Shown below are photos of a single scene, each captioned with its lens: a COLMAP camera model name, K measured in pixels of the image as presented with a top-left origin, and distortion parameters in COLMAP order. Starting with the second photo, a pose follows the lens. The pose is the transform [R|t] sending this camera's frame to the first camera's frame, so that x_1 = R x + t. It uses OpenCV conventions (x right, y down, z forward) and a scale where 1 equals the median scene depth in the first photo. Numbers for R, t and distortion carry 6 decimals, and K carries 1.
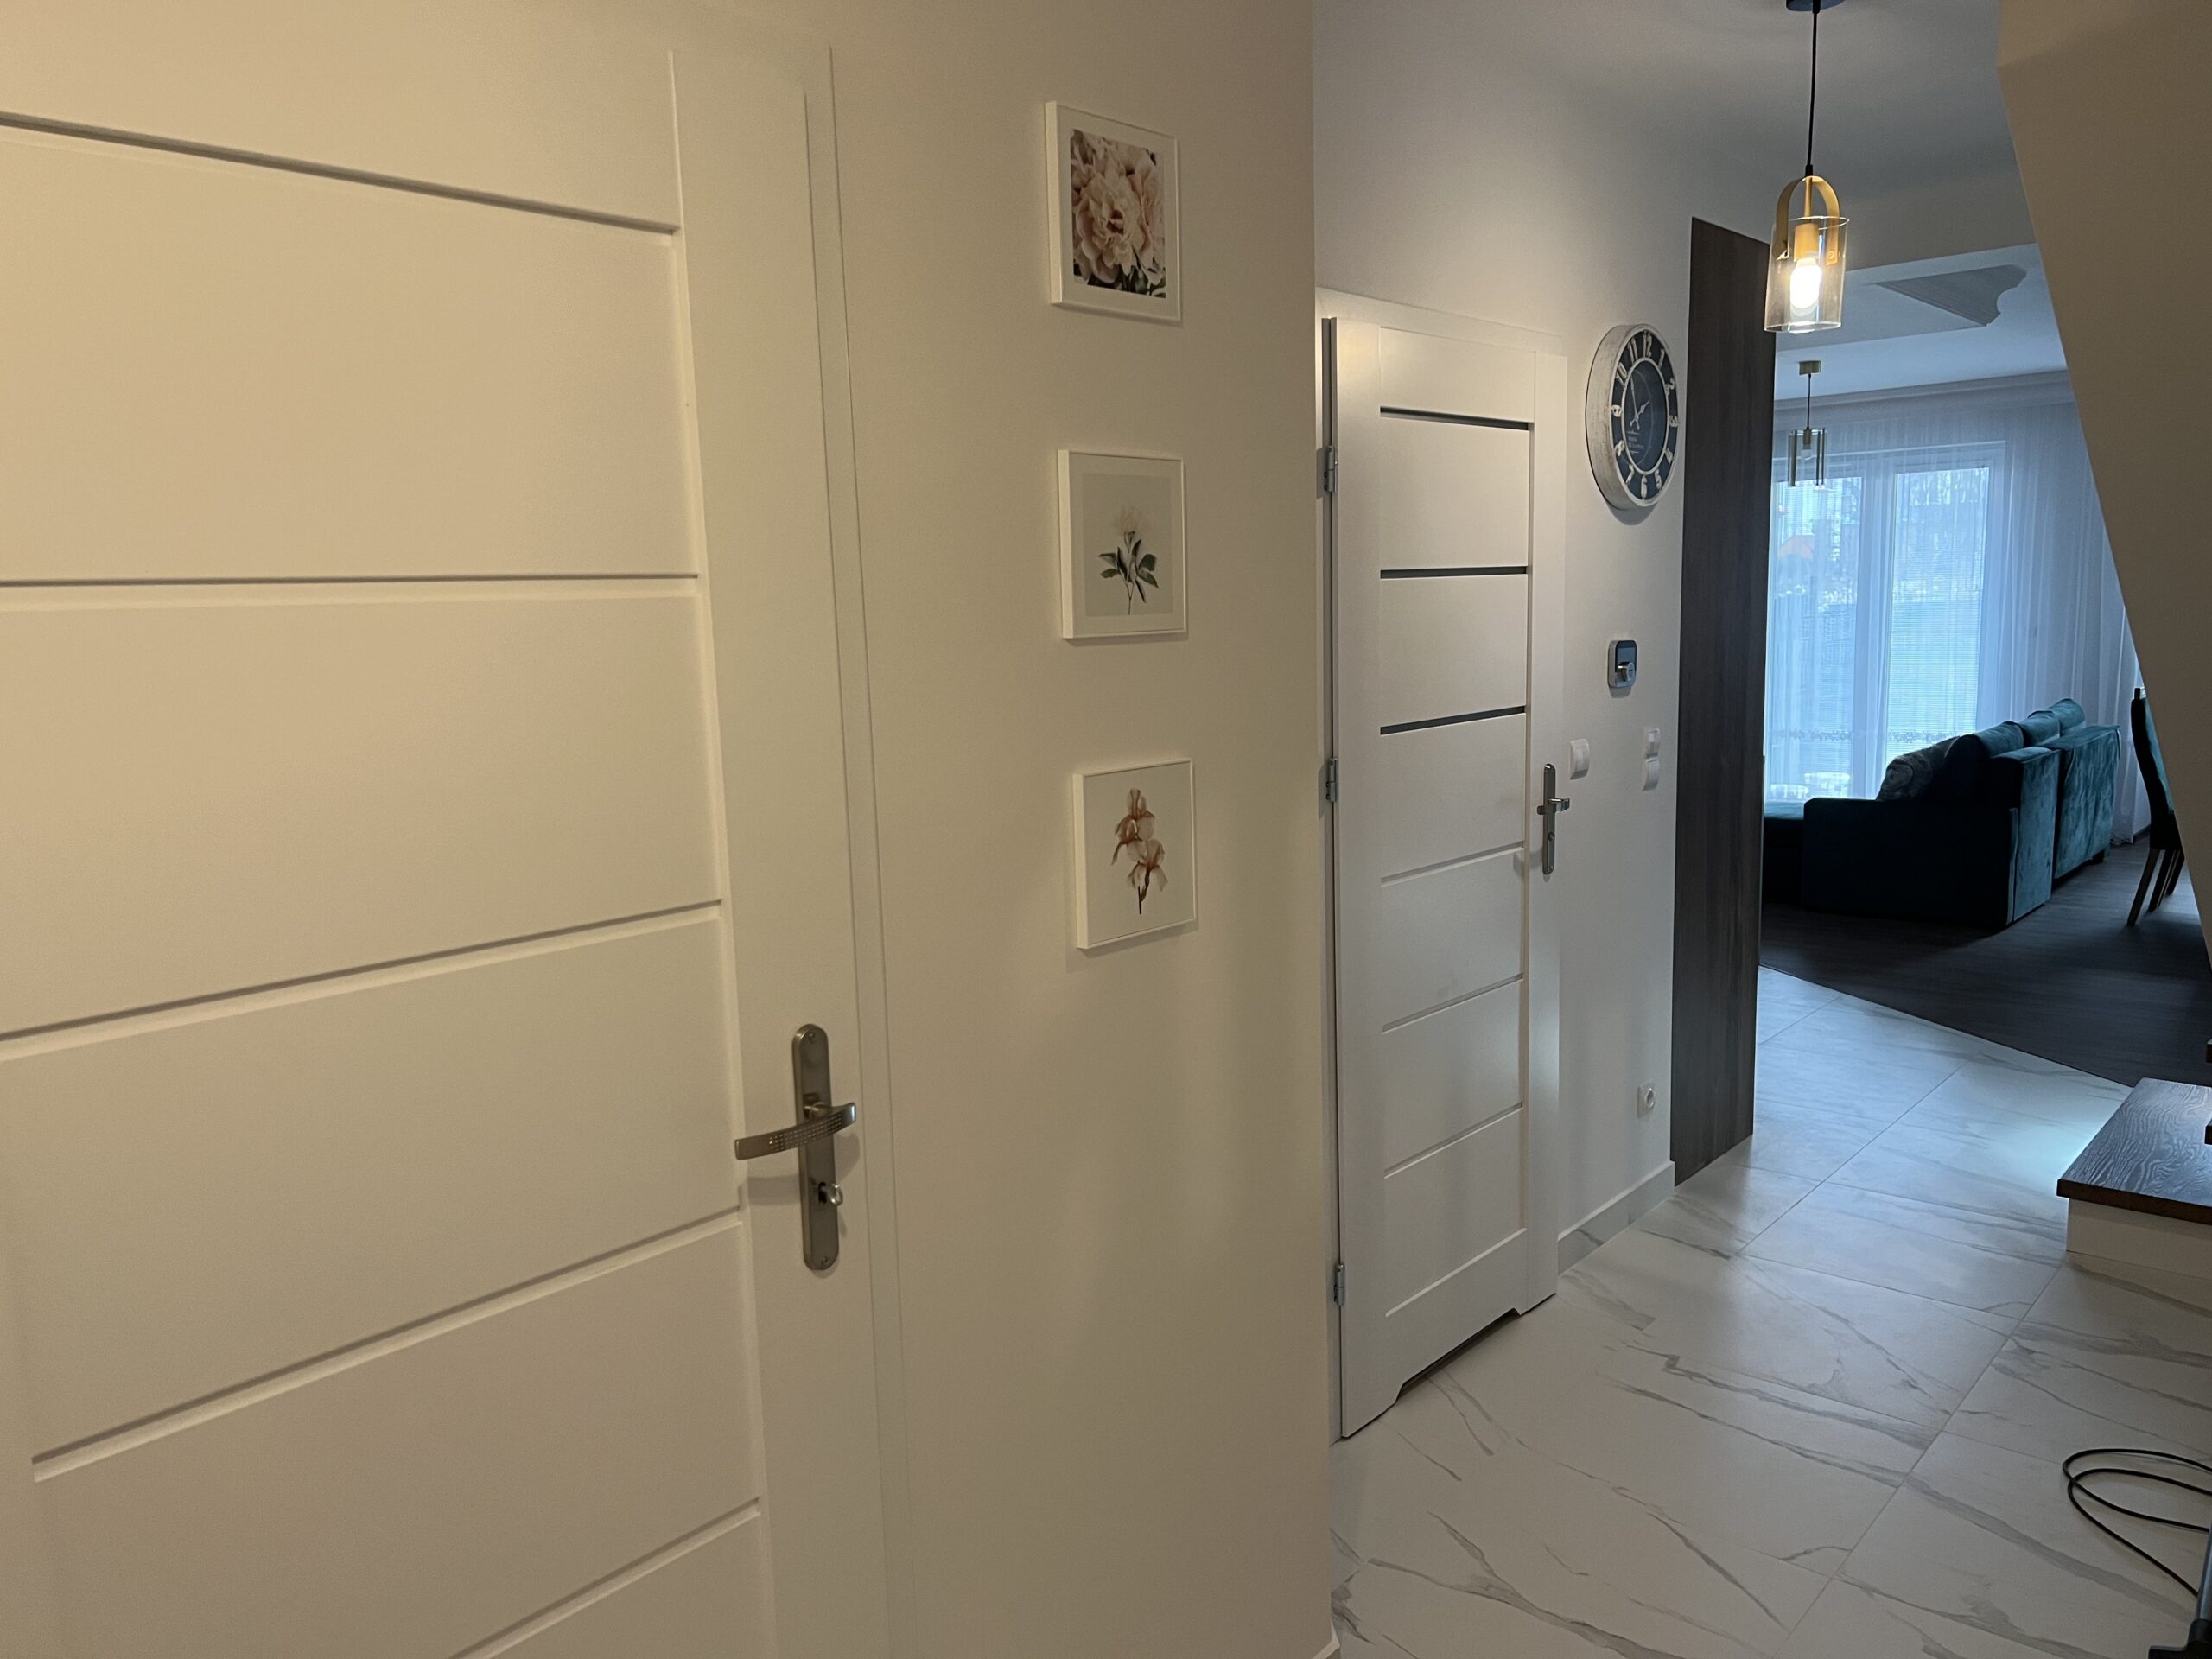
lens RADIAL K [[1659.9, 0, 1106.3], [0, 1659.9, 833.1], [0, 0, 1]] dist [0.026307, -0.003279]
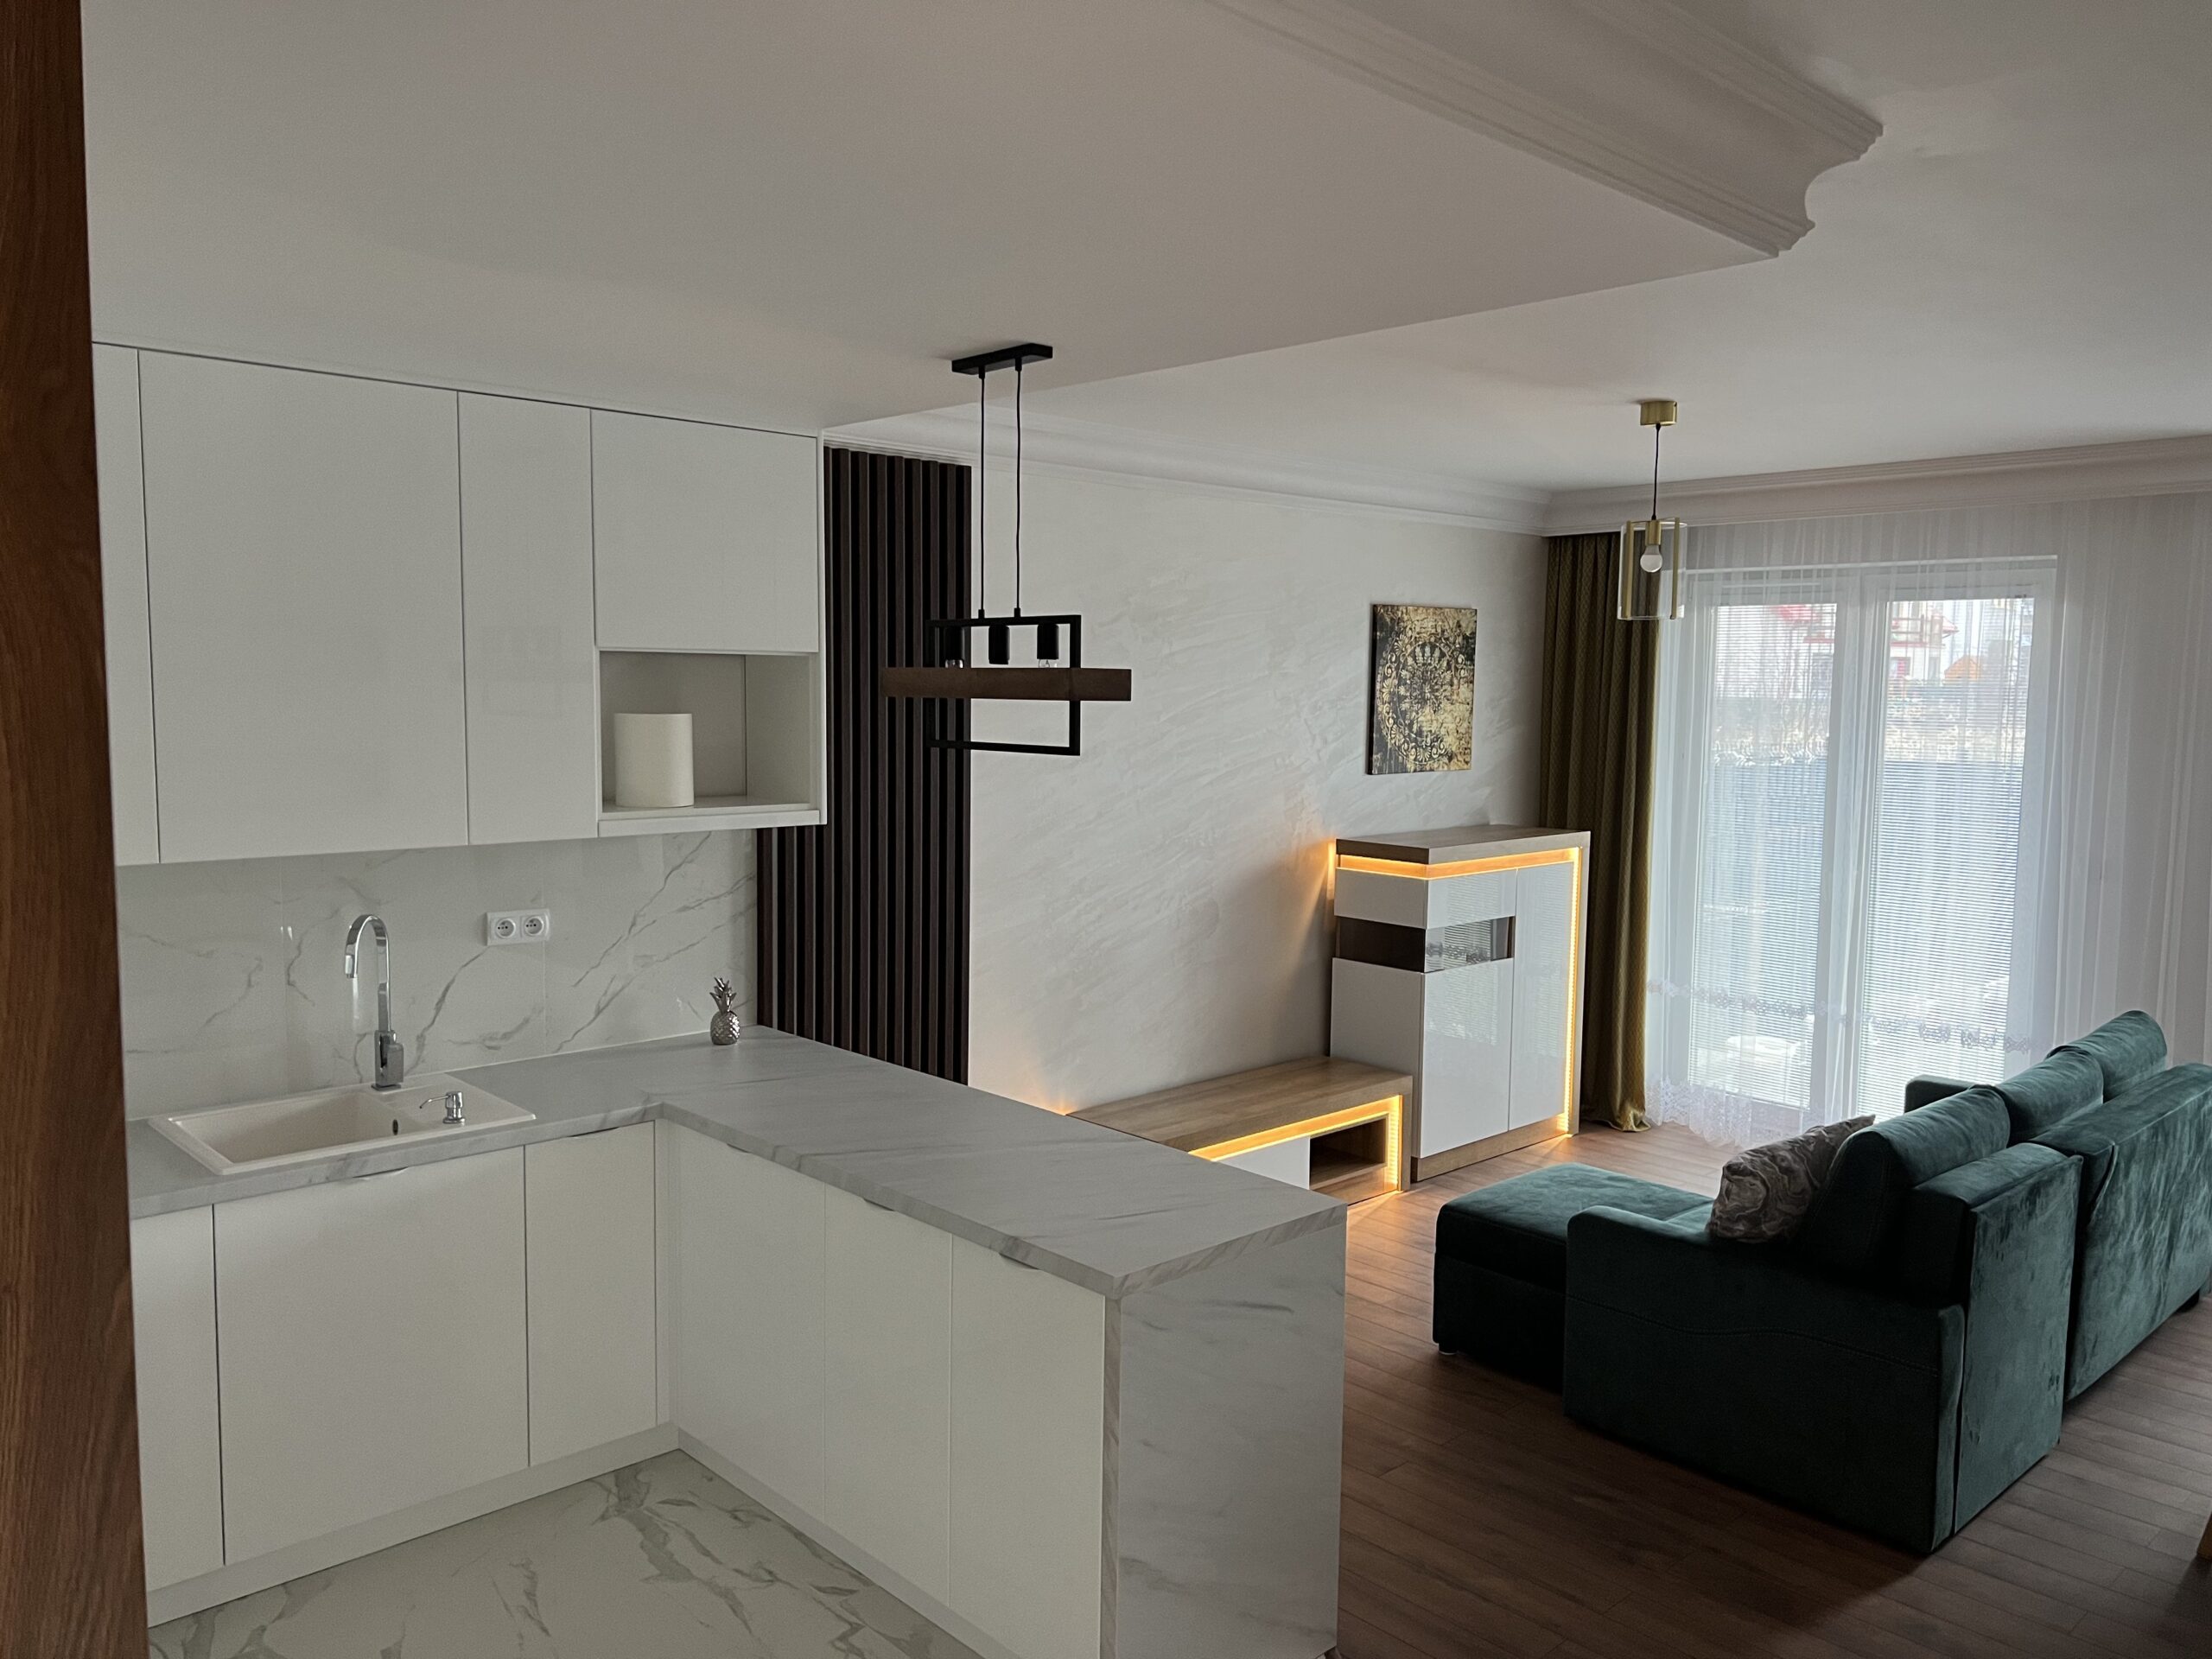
lens RADIAL K [[1659.9, 0, 1105.4], [0, 1659.9, 829.5], [0, 0, 1]] dist [0.026307, -0.003279]
pose [[0.994476, 0.053411, -0.090356, 0.305532], [-0.058027, 0.997099, -0.049262, -0.103002], [0.087463, 0.054233, 0.994690, 0.447254]]
